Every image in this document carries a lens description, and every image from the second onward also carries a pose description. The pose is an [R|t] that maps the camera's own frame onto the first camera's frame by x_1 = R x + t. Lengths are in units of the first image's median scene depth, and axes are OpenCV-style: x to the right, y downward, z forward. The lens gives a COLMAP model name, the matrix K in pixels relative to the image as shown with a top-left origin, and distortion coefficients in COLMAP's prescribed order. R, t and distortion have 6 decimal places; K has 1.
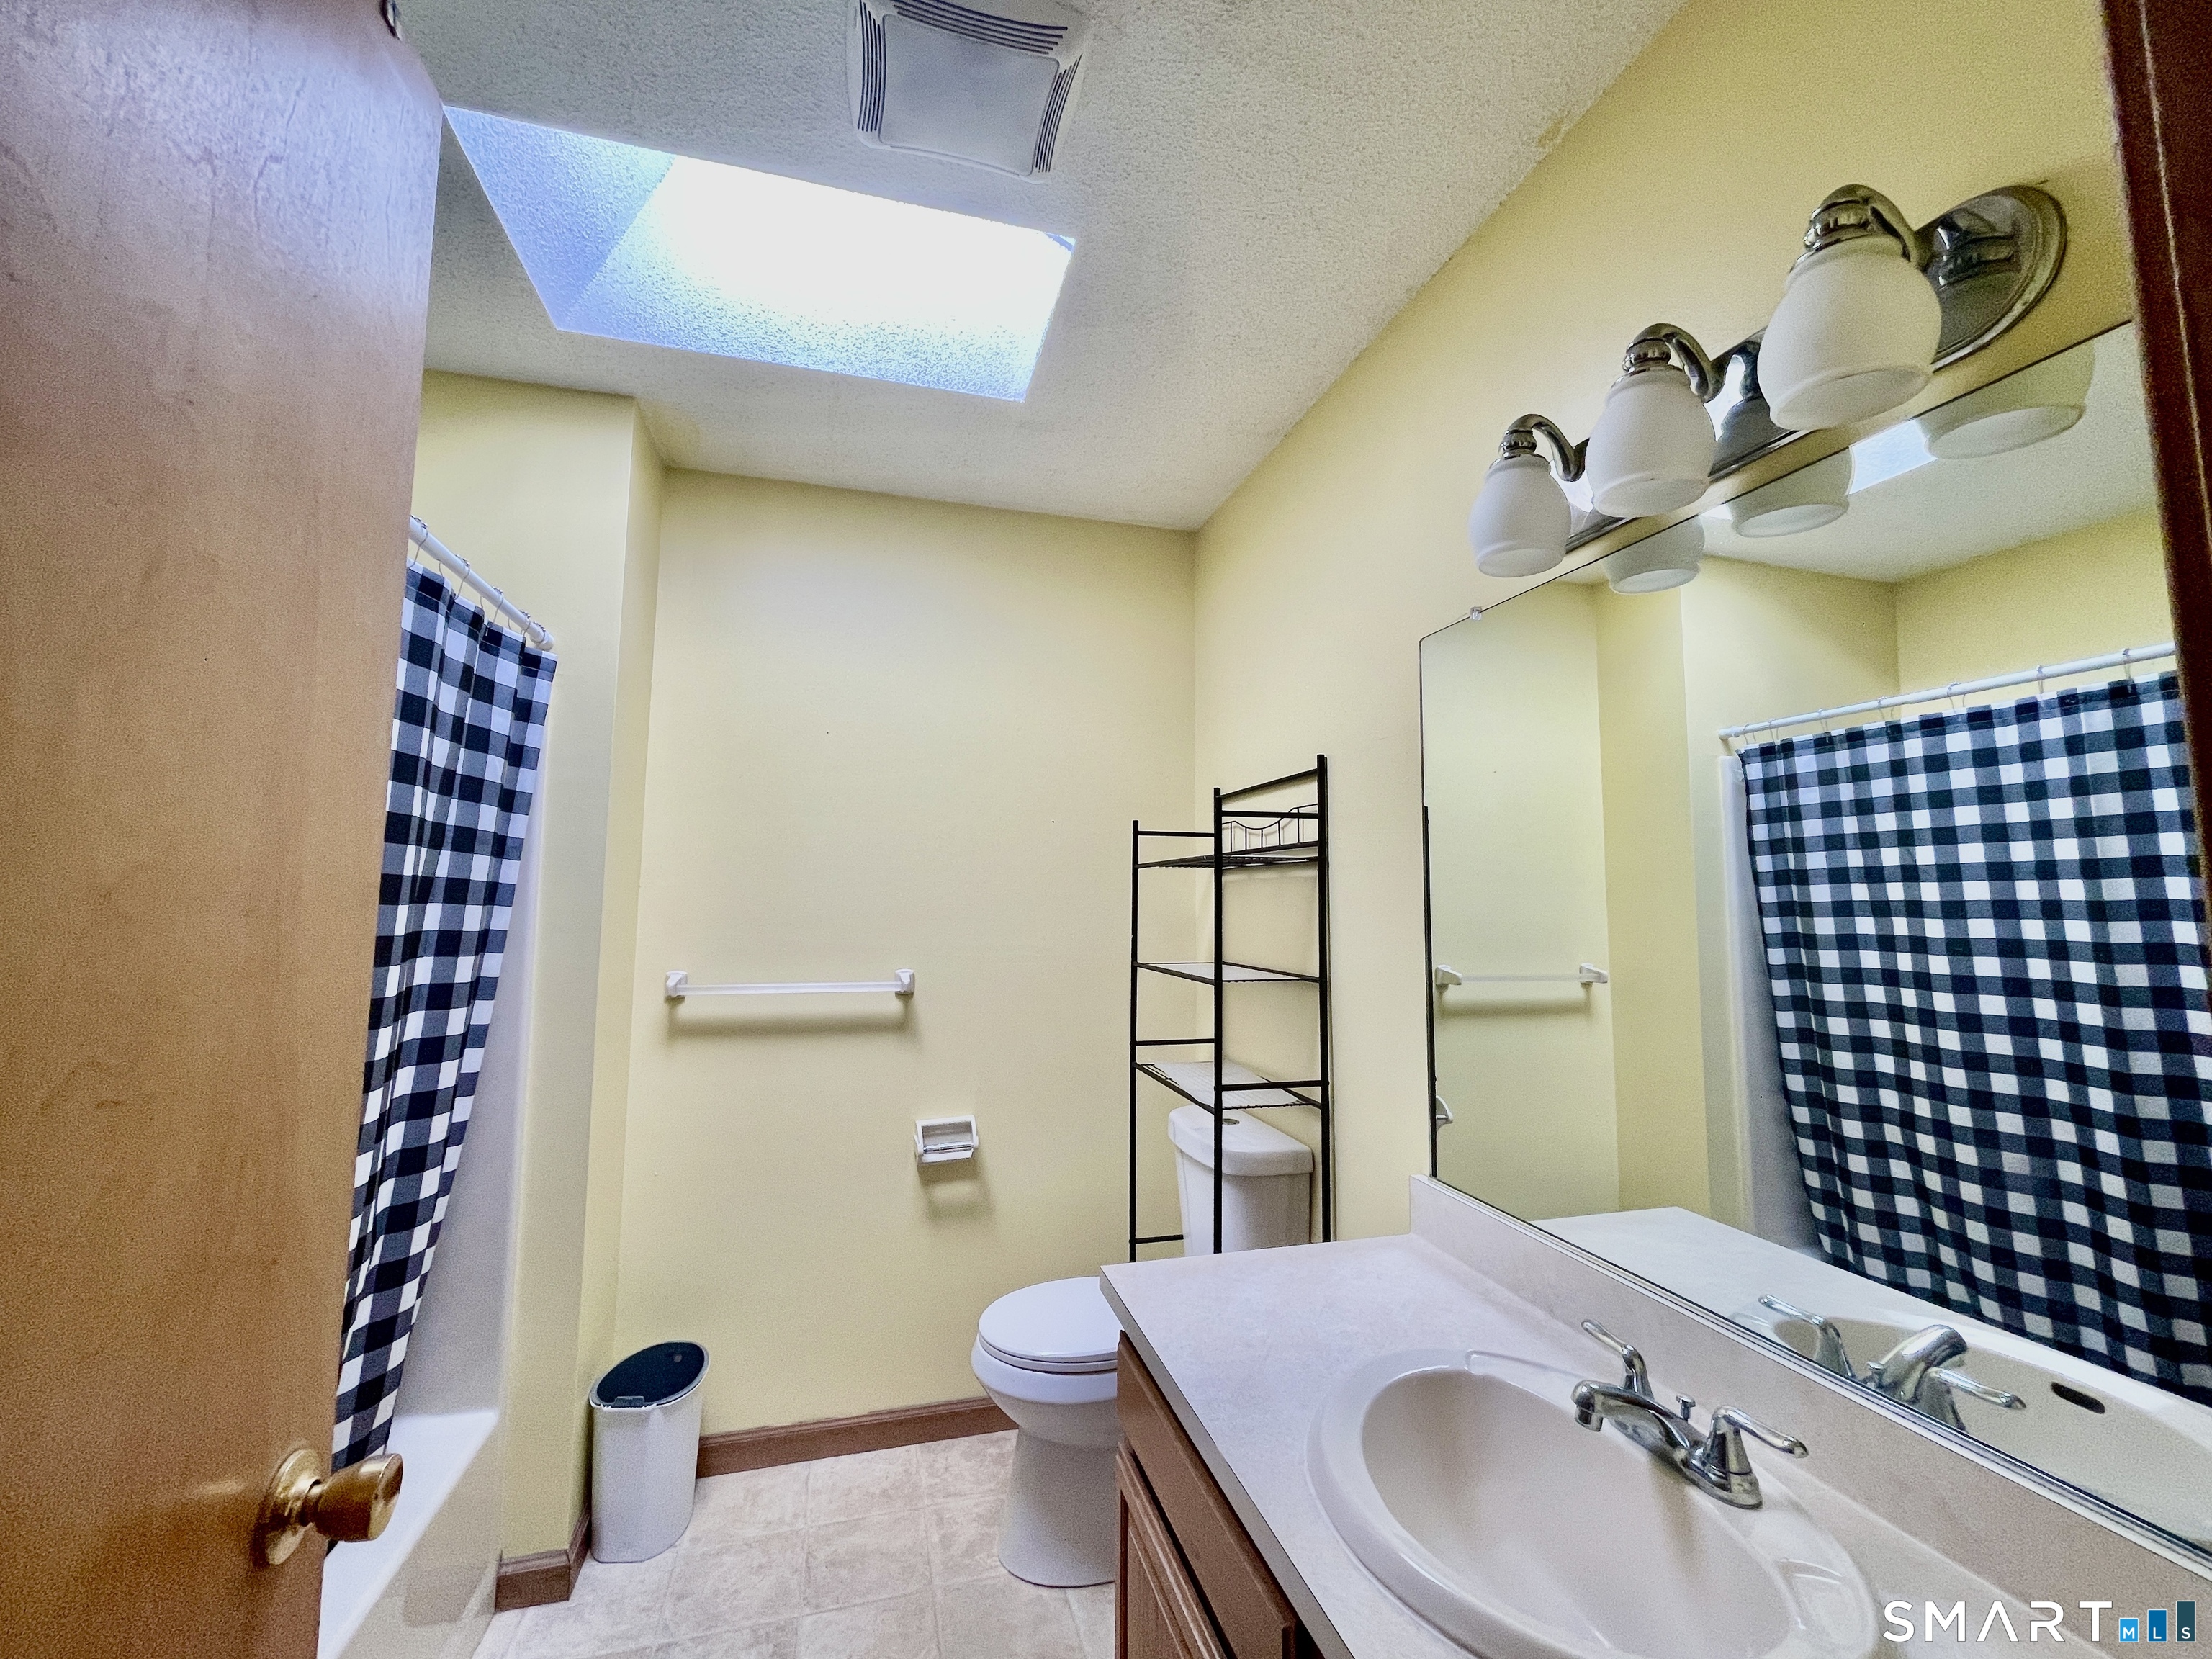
lens RADIAL K [[887.9, 0, 1099.8], [0, 887.9, 807.4], [0, 0, 1]] dist [-0.007980, 0.001226]
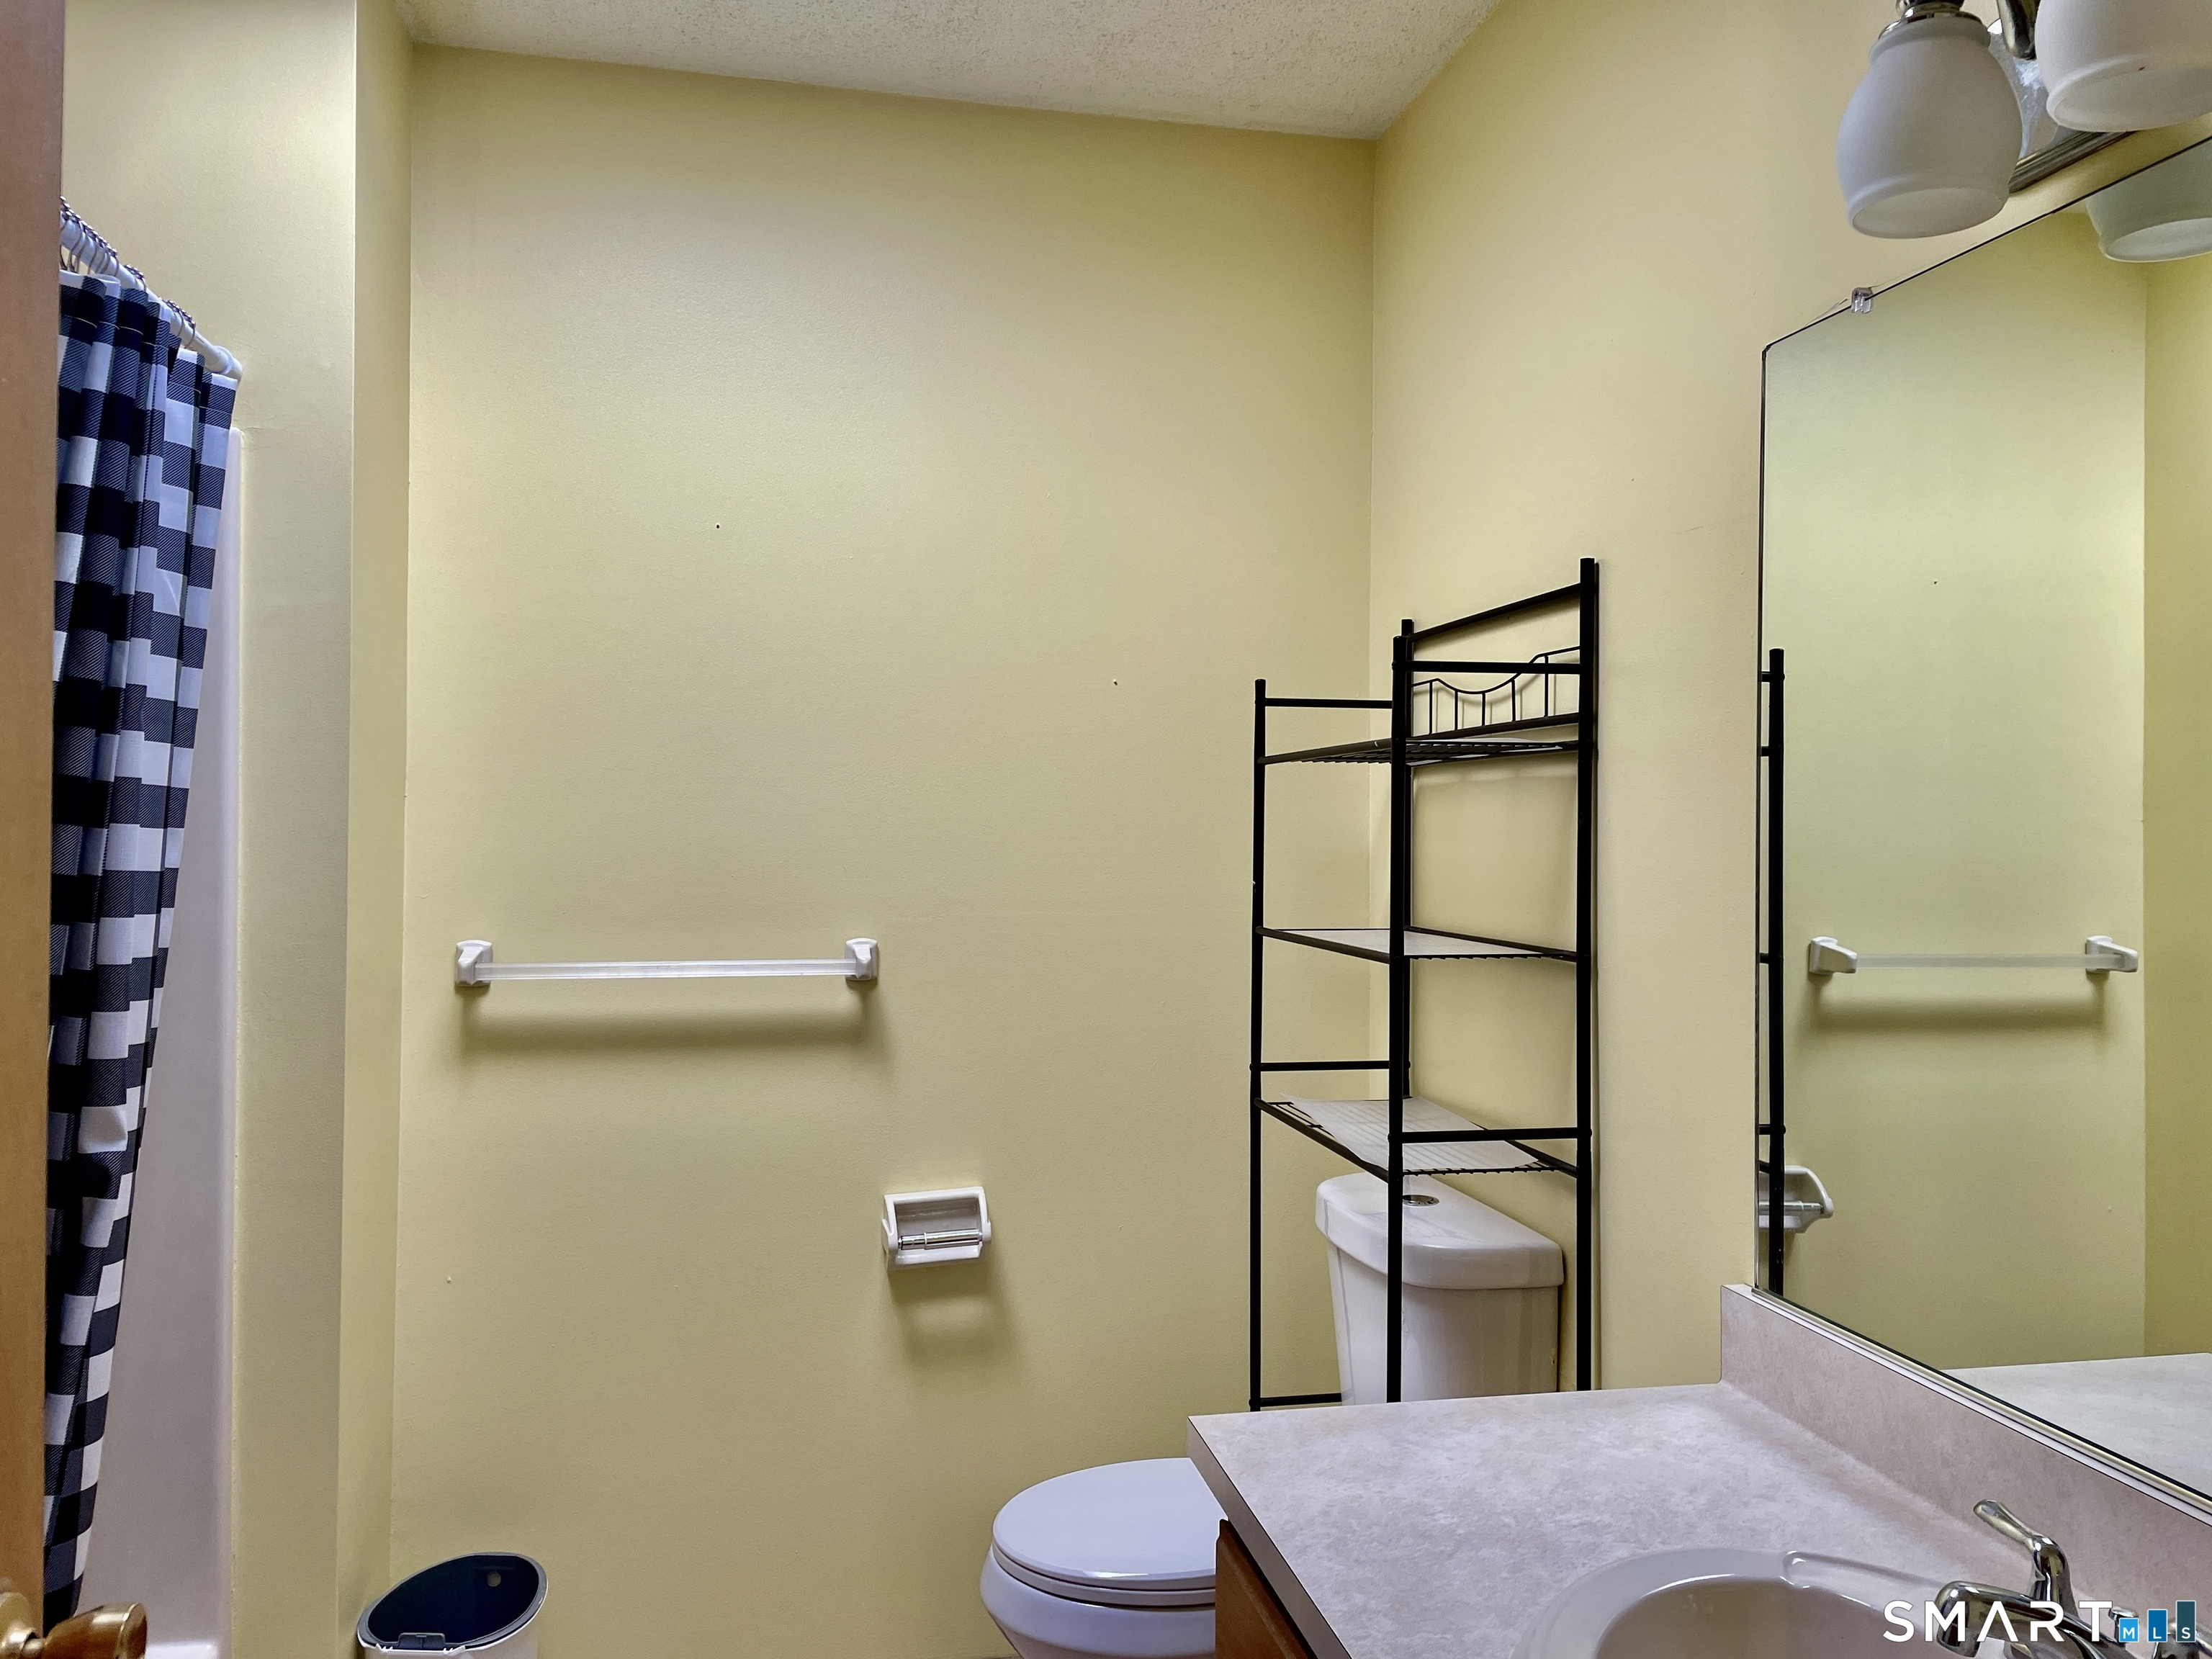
lens RADIAL K [[1651.8, 0, 1121.1], [0, 1651.8, 791.1], [0, 0, 1]] dist [0.055478, -0.030038]
pose [[0.998299, -0.002224, -0.058254, 0.016531], [0.006983, 0.996639, 0.081616, -0.001075], [0.057877, -0.081884, 0.994960, -0.073943]]
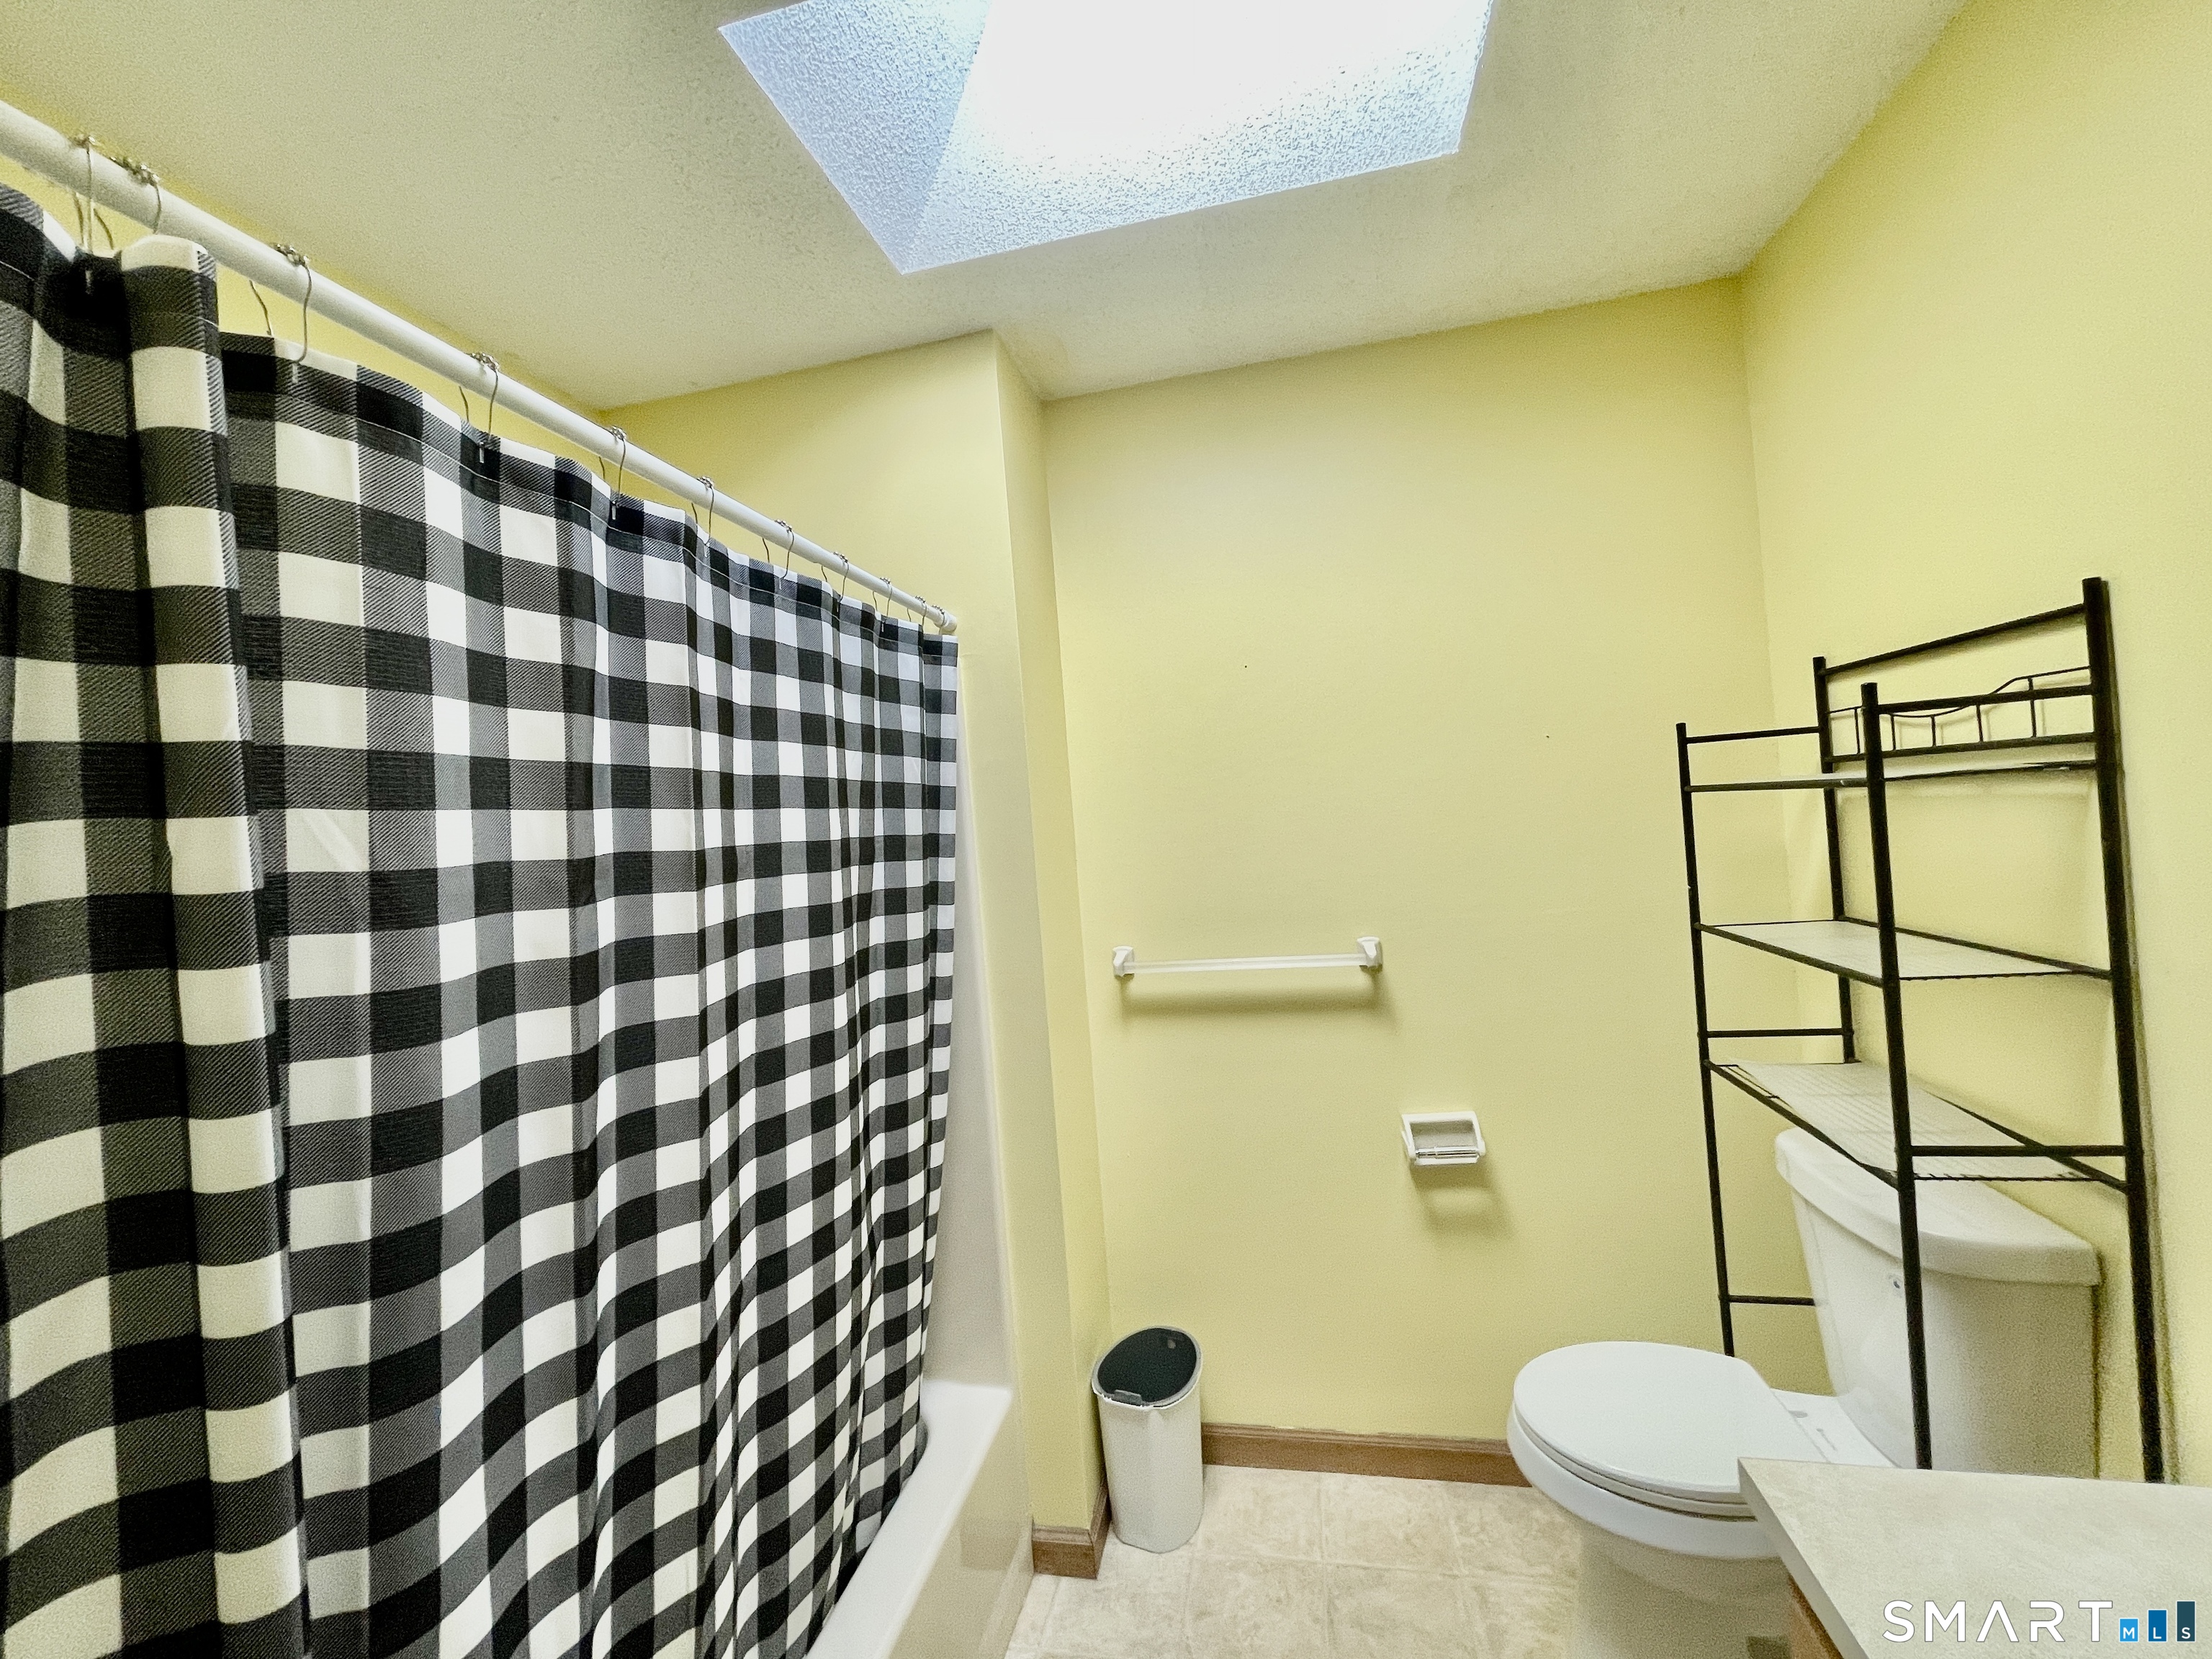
lens RADIAL K [[887.9, 0, 1099.4], [0, 887.9, 819.9], [0, 0, 1]] dist [-0.007980, 0.001226]
pose [[0.879278, -0.076896, -0.470060, -0.053131], [0.132047, 0.987553, 0.085452, -0.040050], [0.457639, -0.137206, 0.878488, 0.213015]]
